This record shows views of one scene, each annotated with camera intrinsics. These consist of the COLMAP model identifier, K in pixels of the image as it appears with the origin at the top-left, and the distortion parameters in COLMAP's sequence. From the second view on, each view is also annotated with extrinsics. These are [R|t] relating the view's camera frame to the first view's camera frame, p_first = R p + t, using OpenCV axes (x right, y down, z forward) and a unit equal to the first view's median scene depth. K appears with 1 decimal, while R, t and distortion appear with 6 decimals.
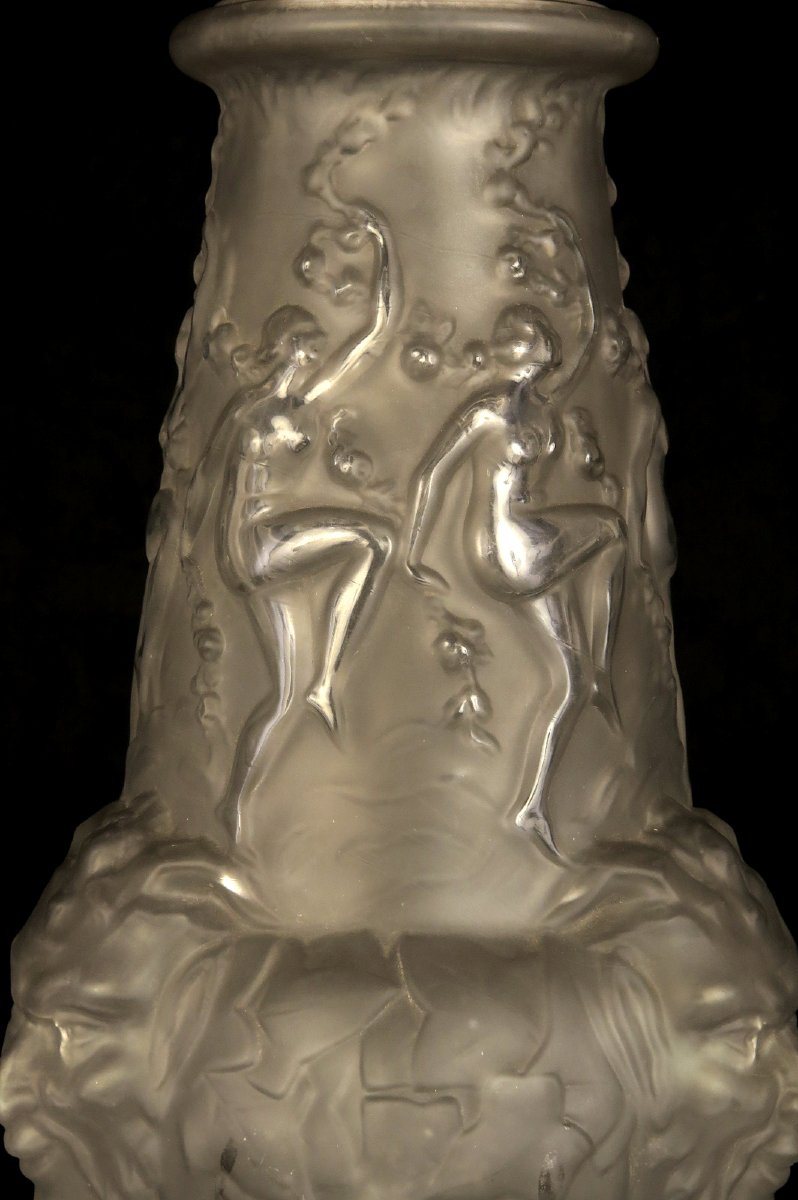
lens RADIAL K [[2444.9, 0, 365.5], [0, 2444.9, 575.0], [0, 0, 1]] dist [-0.115658, 0.000000]
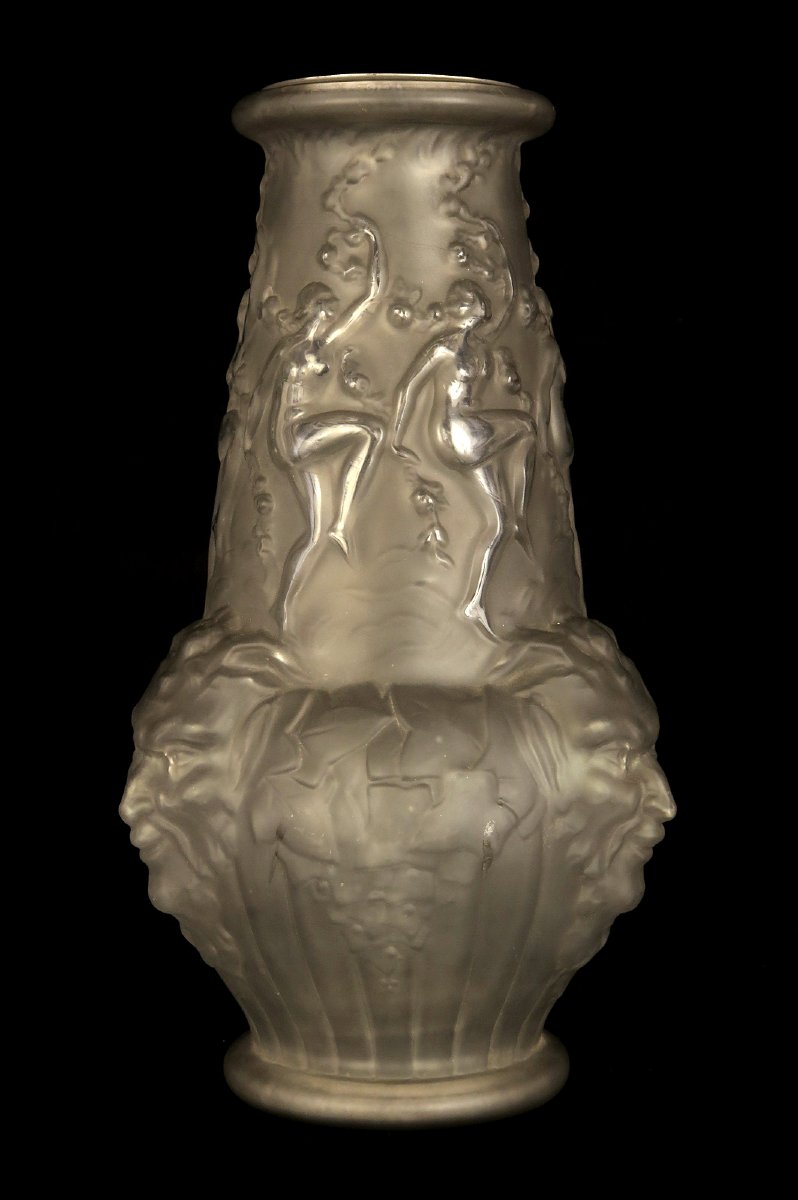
lens RADIAL K [[2444.9, 0, 390.2], [0, 2444.9, 598.4], [0, 0, 1]] dist [-0.115658, 0.000000]
pose [[0.999864, -0.011847, 0.011459, -0.003423], [0.012196, 0.999447, -0.030943, 0.137467], [-0.011086, 0.031079, 0.999455, -0.533658]]
